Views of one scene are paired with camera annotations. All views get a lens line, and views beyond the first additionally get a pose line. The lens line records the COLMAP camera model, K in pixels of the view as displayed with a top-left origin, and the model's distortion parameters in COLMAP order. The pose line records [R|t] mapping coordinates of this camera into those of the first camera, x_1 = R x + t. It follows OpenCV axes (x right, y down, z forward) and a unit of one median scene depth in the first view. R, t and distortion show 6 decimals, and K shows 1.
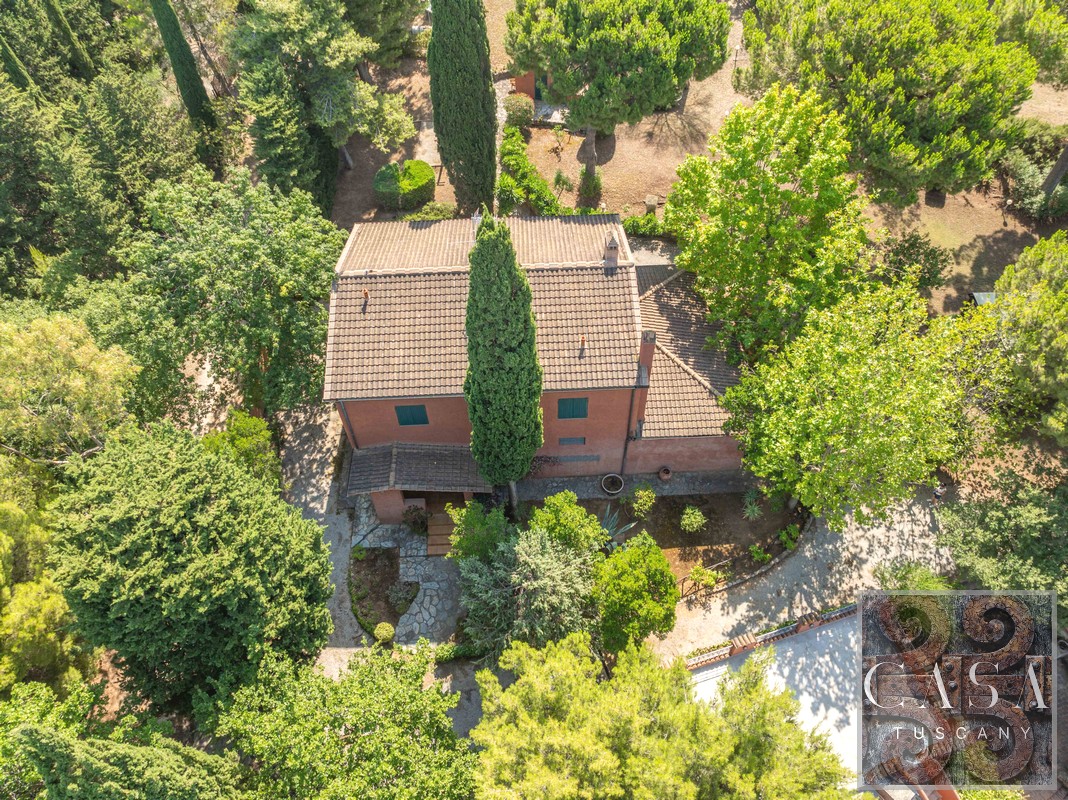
lens RADIAL K [[759.6, 0, 539.1], [0, 759.6, 400.6], [0, 0, 1]] dist [-0.047418, 0.016799]
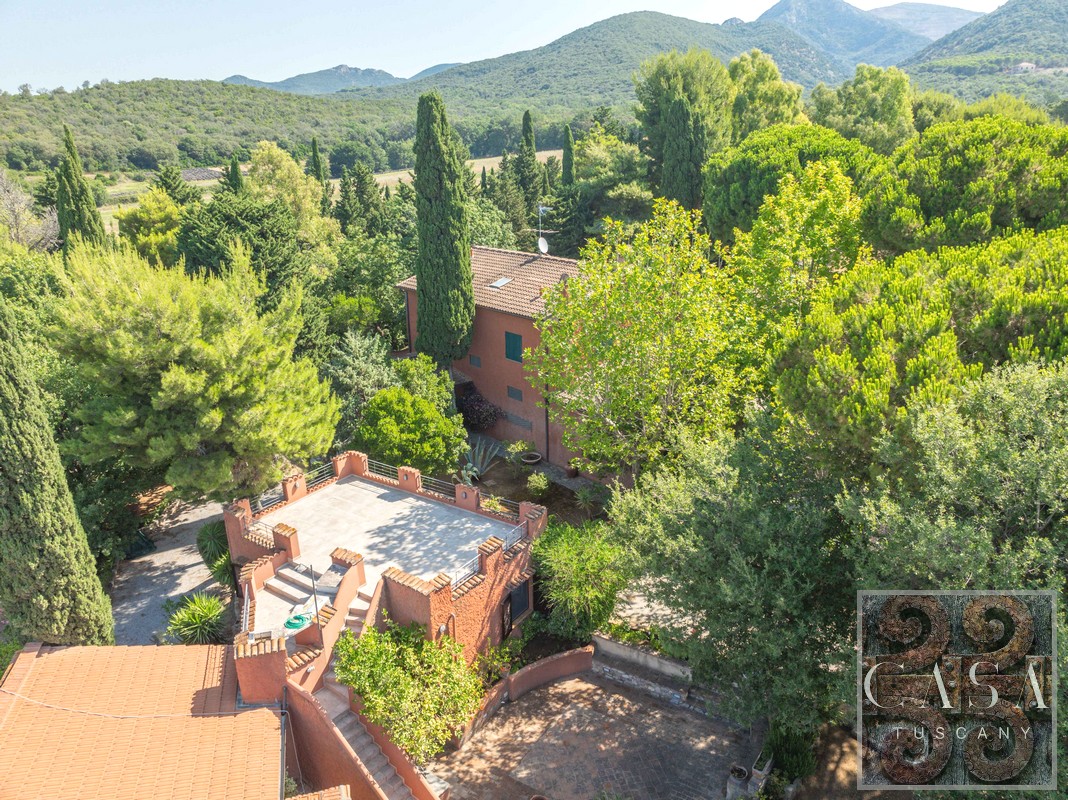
lens RADIAL K [[759.6, 0, 540.1], [0, 759.6, 395.6], [0, 0, 1]] dist [-0.047418, 0.016799]
pose [[0.633089, 0.253830, -0.731279, 0.882500], [-0.604448, 0.752268, -0.262173, 0.325297], [0.483571, 0.607999, 0.629679, 0.317153]]
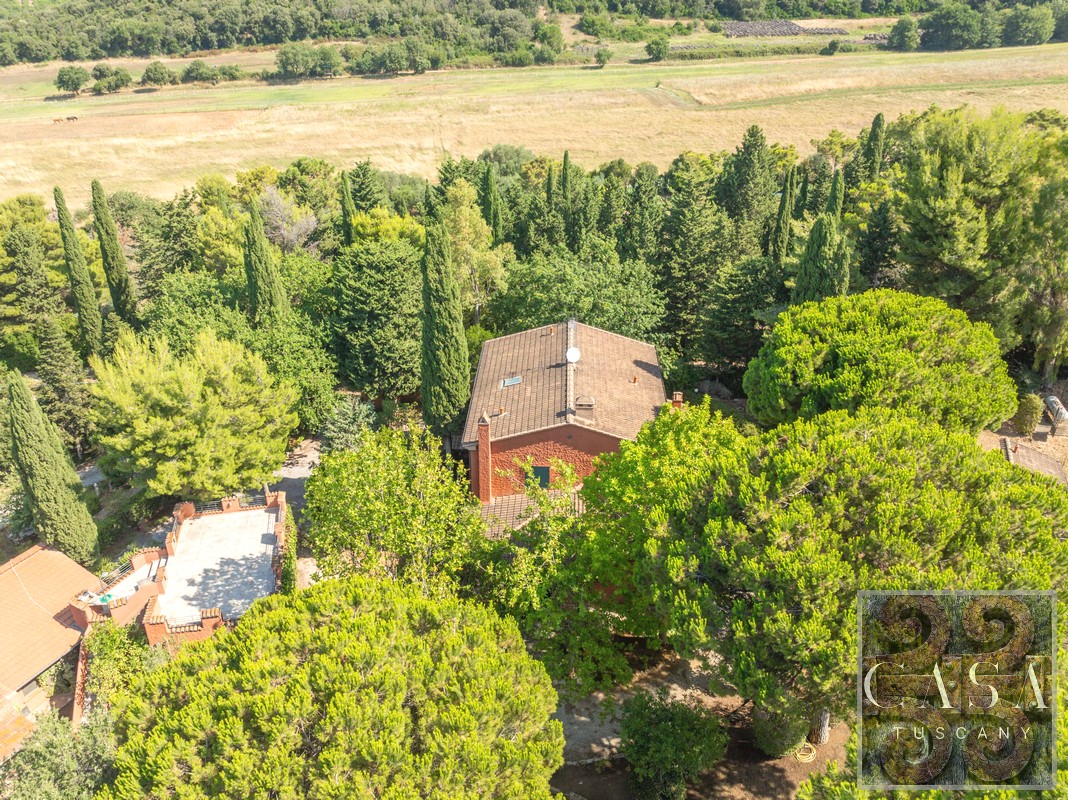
lens RADIAL K [[830.2, 0, 513.2], [0, 830.2, 385.5], [0, 0, 1]] dist [-0.034886, -0.001249]
pose [[-0.101171, 0.480015, -0.871407, 1.171667], [-0.780113, 0.505297, 0.368915, -0.588944], [0.617404, 0.717120, 0.323345, 0.469160]]
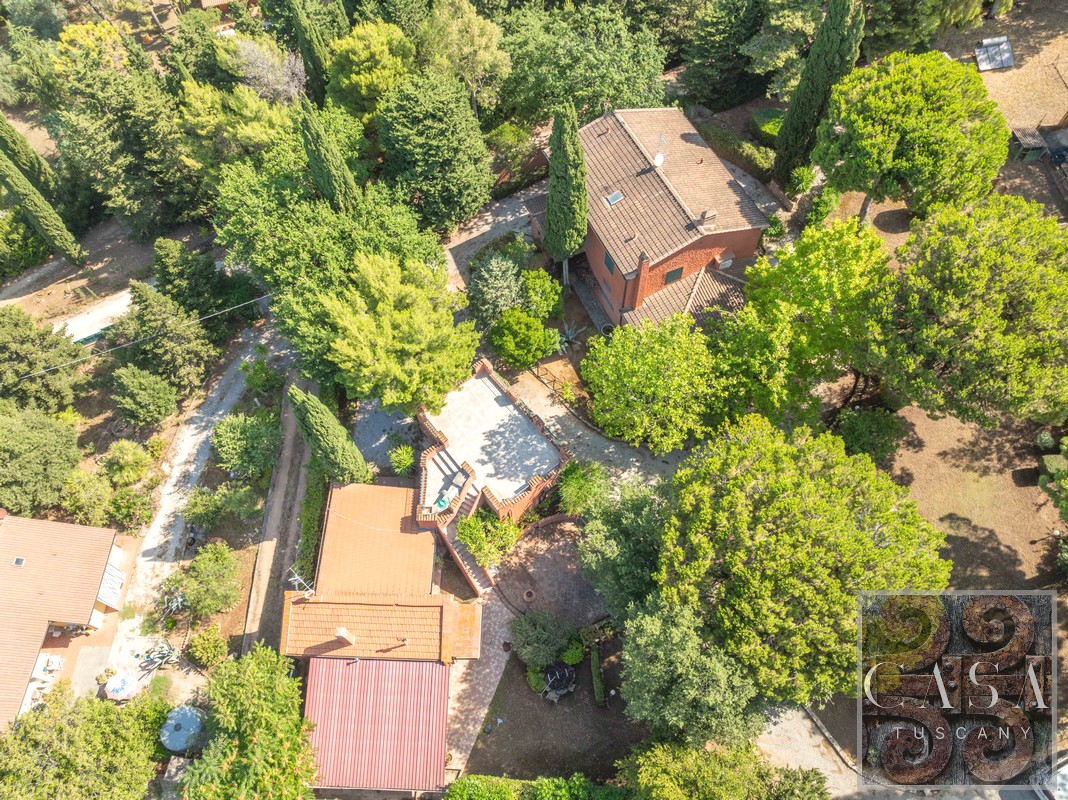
lens RADIAL K [[759.6, 0, 536.6], [0, 759.6, 403.1], [0, 0, 1]] dist [-0.047418, 0.016799]
pose [[0.367524, 0.815582, -0.446935, 0.898015], [-0.721500, 0.553273, 0.416326, -0.363060], [0.586825, 0.169454, 0.791784, -0.299464]]
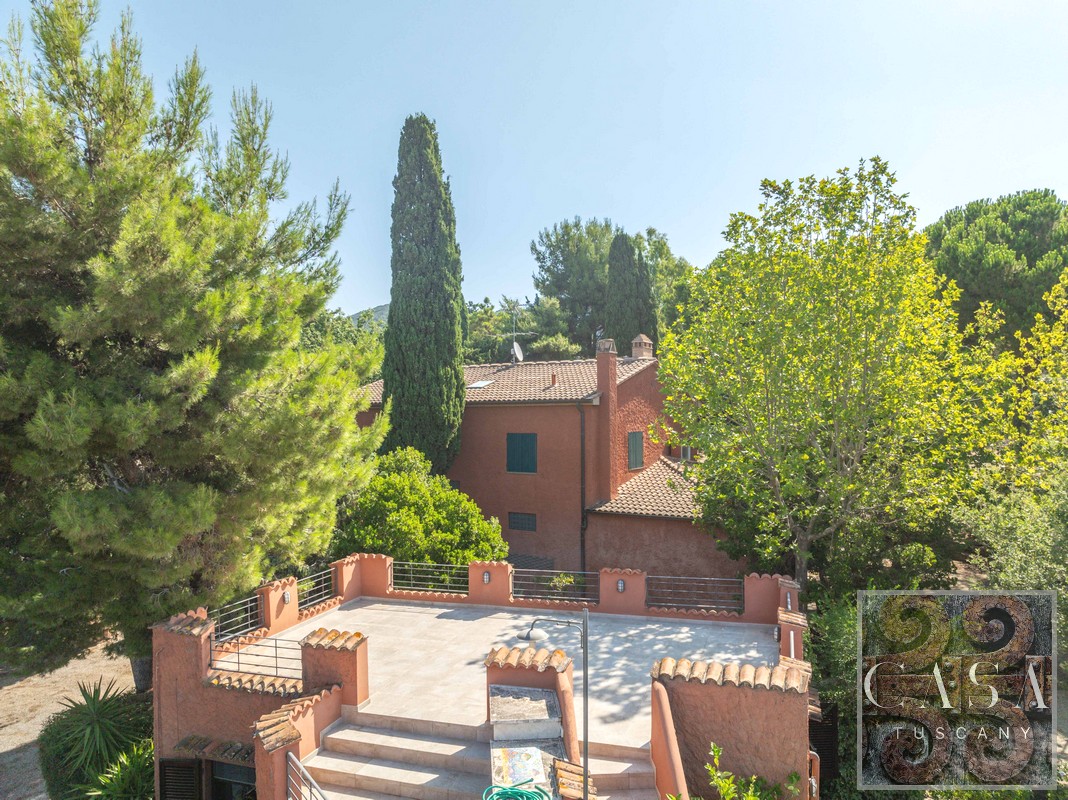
lens RADIAL K [[759.6, 0, 550.2], [0, 759.6, 405.8], [0, 0, 1]] dist [-0.047418, 0.016799]
pose [[0.832975, 0.003190, -0.553301, 0.500597], [-0.438694, 0.613210, -0.656902, 0.481348], [0.337195, 0.789913, 0.512188, 0.513717]]
